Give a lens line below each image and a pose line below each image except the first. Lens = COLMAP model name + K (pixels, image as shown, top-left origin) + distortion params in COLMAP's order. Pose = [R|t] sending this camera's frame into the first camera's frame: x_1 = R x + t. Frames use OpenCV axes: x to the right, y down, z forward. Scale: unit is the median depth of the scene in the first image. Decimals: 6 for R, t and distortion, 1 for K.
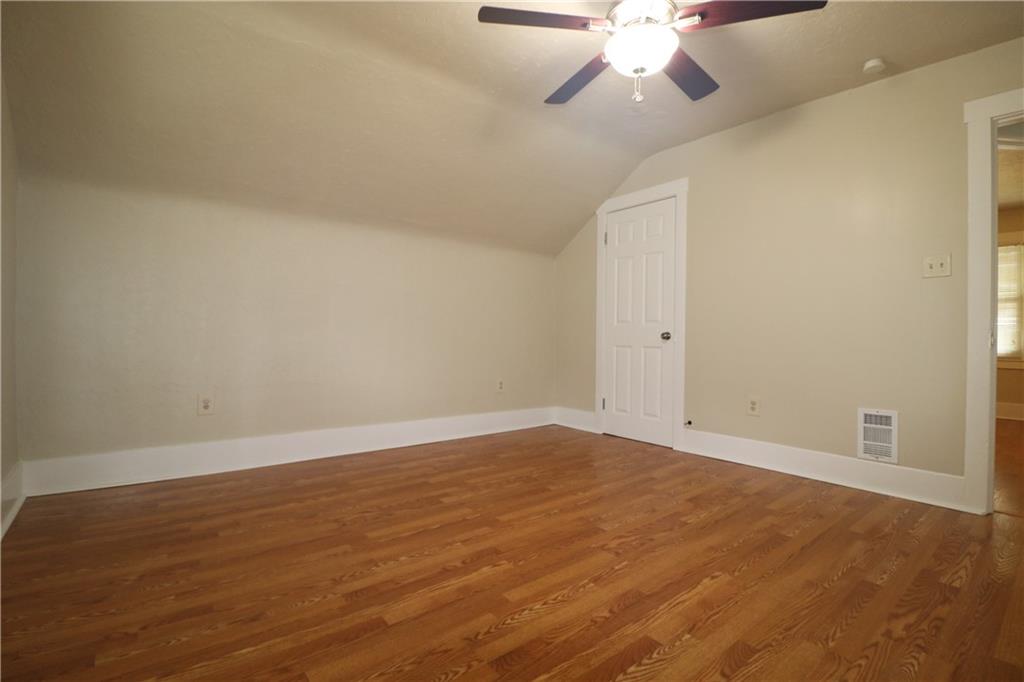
lens RADIAL K [[483.3, 0, 513.6], [0, 483.3, 338.5], [0, 0, 1]] dist [-0.001904, -0.000693]
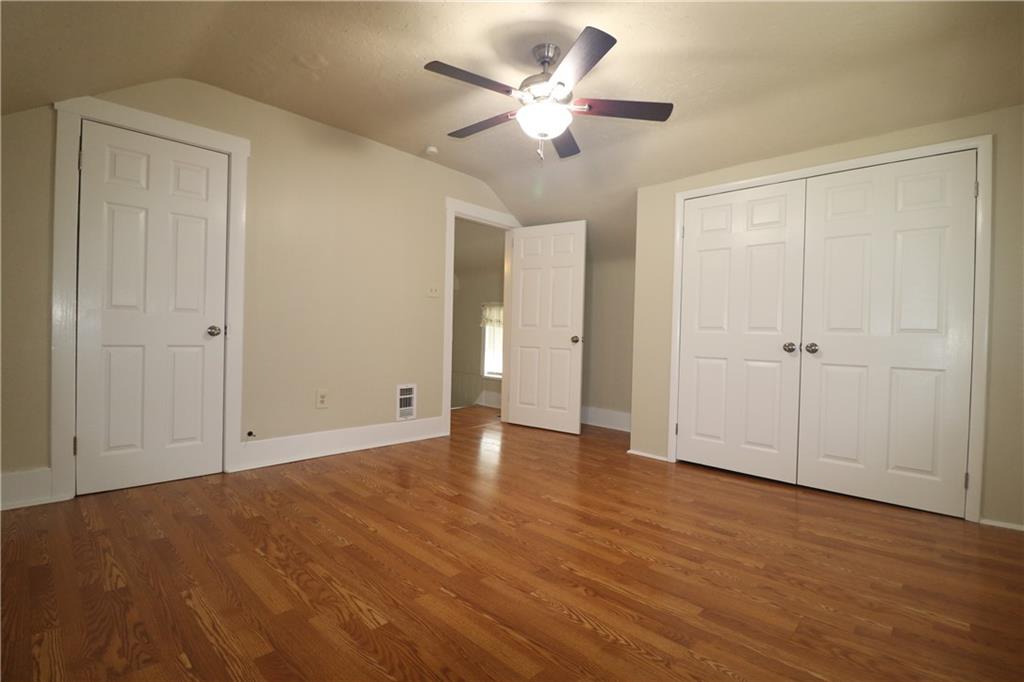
lens RADIAL K [[483.3, 0, 513.7], [0, 483.3, 339.0], [0, 0, 1]] dist [-0.001904, -0.000693]
pose [[-0.138640, -0.030025, 0.989888, -0.791829], [-0.026886, 0.999286, 0.026545, -0.040277], [-0.989978, -0.022934, -0.139348, 0.978498]]
